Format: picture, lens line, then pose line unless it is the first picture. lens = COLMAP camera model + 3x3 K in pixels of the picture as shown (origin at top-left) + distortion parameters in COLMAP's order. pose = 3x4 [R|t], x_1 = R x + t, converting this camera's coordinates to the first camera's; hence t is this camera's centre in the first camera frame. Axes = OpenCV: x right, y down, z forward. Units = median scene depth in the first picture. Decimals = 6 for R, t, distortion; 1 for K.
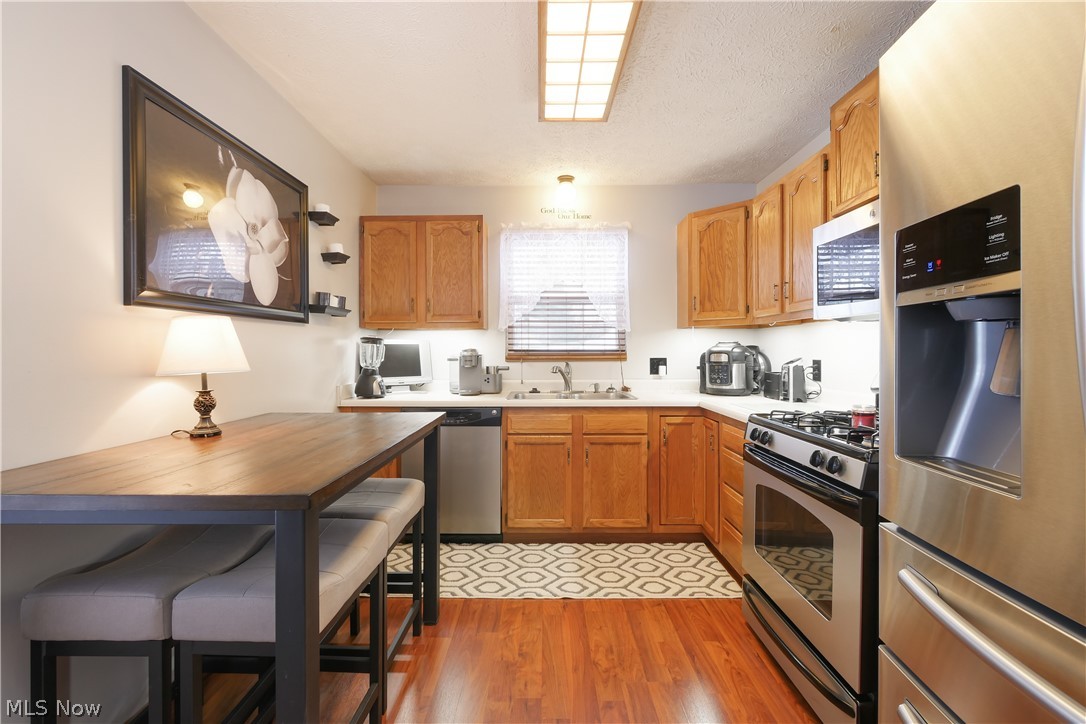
lens RADIAL K [[464.3, 0, 541.3], [0, 464.3, 353.8], [0, 0, 1]] dist [-0.010020, -0.000008]
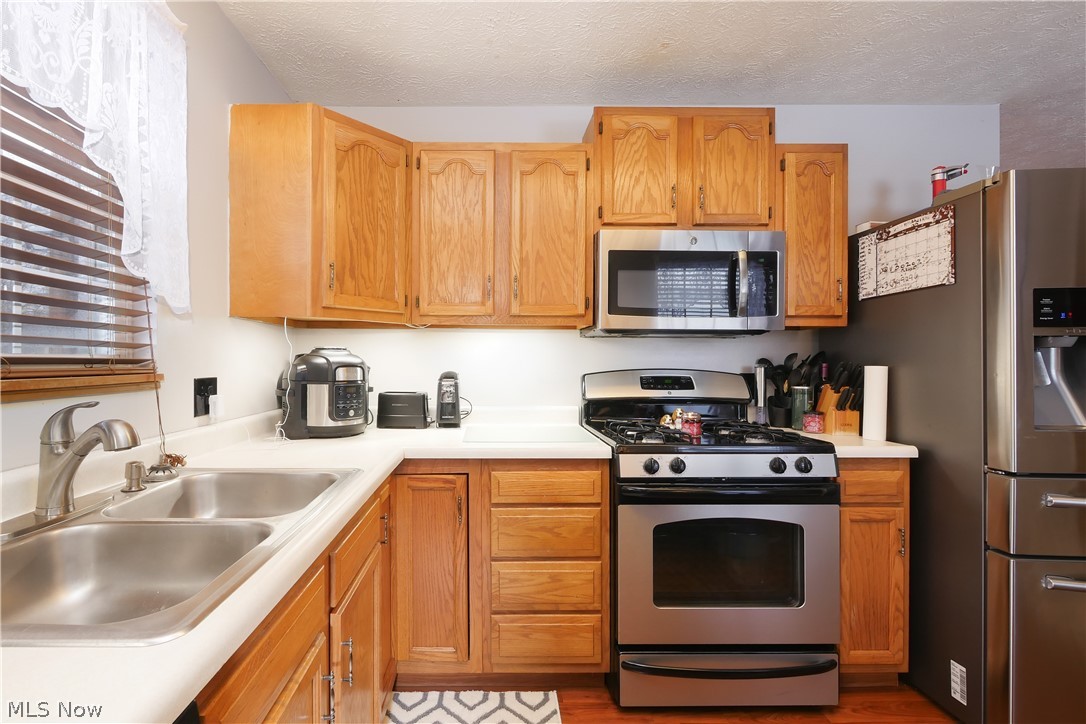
lens RADIAL K [[464.3, 0, 542.4], [0, 464.3, 366.5], [0, 0, 1]] dist [-0.010020, -0.000008]
pose [[-0.021655, -0.001910, 0.999764, -0.226446], [0.004987, 0.999986, 0.002018, -0.001649], [-0.999753, 0.005029, -0.021645, 0.787109]]
